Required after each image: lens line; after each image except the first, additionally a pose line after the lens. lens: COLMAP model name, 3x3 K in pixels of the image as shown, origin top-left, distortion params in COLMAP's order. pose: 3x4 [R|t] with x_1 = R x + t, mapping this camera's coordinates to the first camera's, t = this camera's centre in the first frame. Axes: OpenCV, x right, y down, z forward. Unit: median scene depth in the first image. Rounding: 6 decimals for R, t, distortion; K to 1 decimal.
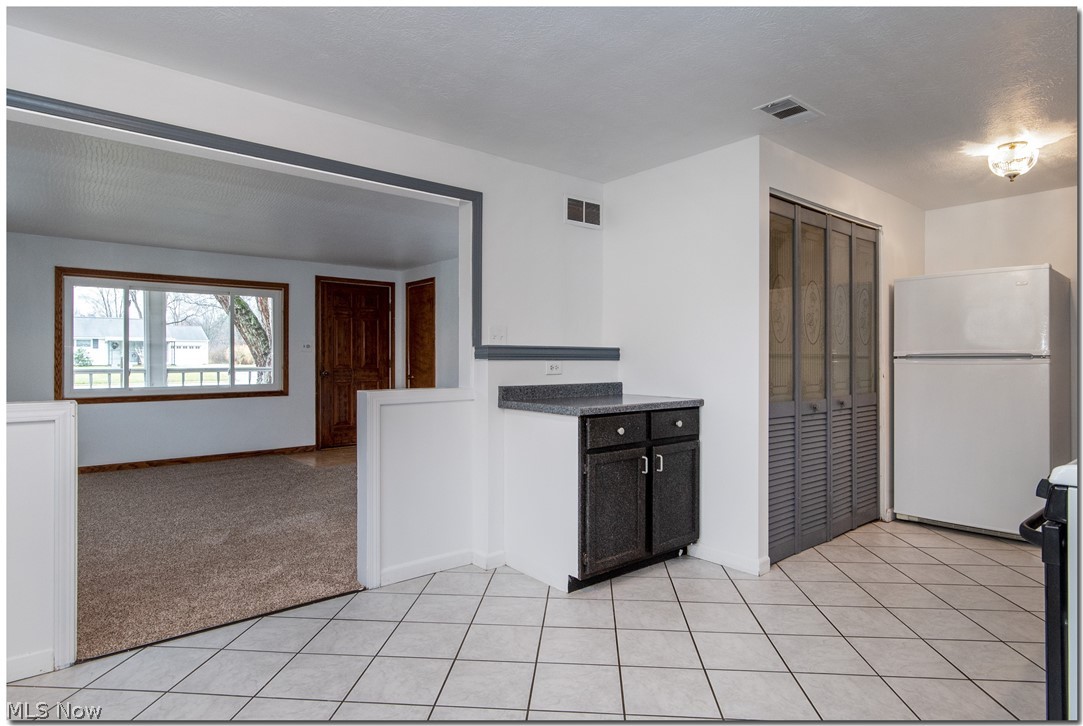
lens RADIAL K [[596.5, 0, 539.1], [0, 596.5, 356.1], [0, 0, 1]] dist [-0.003757, -0.000676]
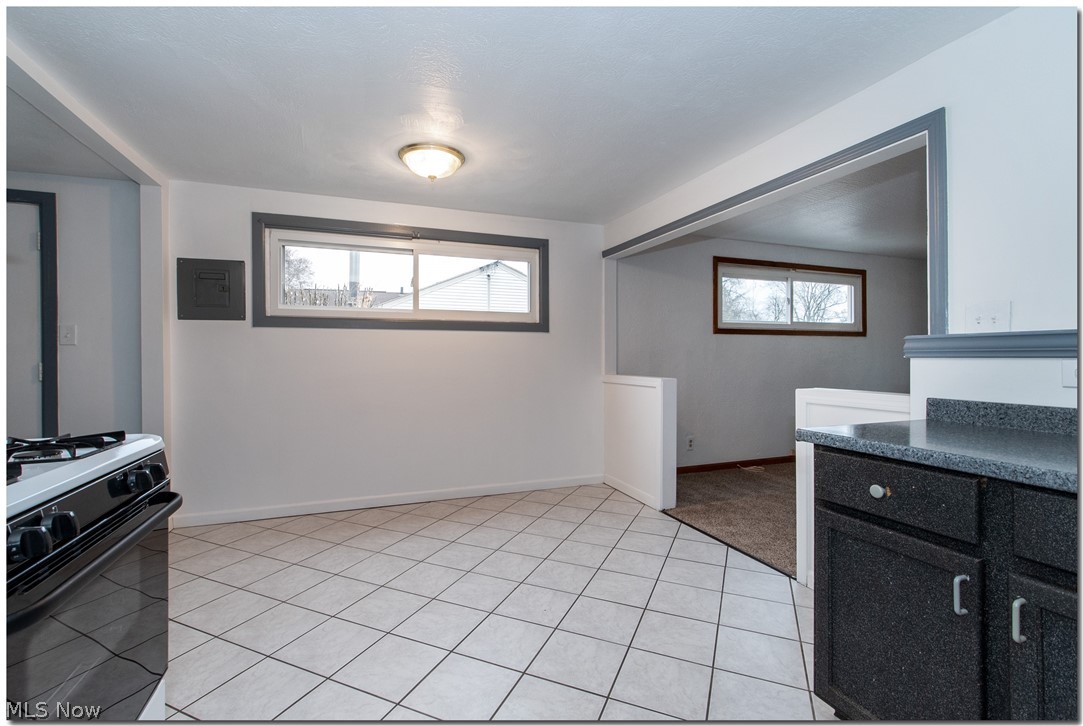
lens RADIAL K [[480.0, 0, 538.4], [0, 480.0, 355.8], [0, 0, 1]] dist [0.005559, -0.000676]
pose [[-0.330969, -0.004821, -0.943629, 0.498202], [0.007428, 0.999943, -0.007714, 0.004364], [0.943613, -0.009562, -0.330914, 0.663526]]
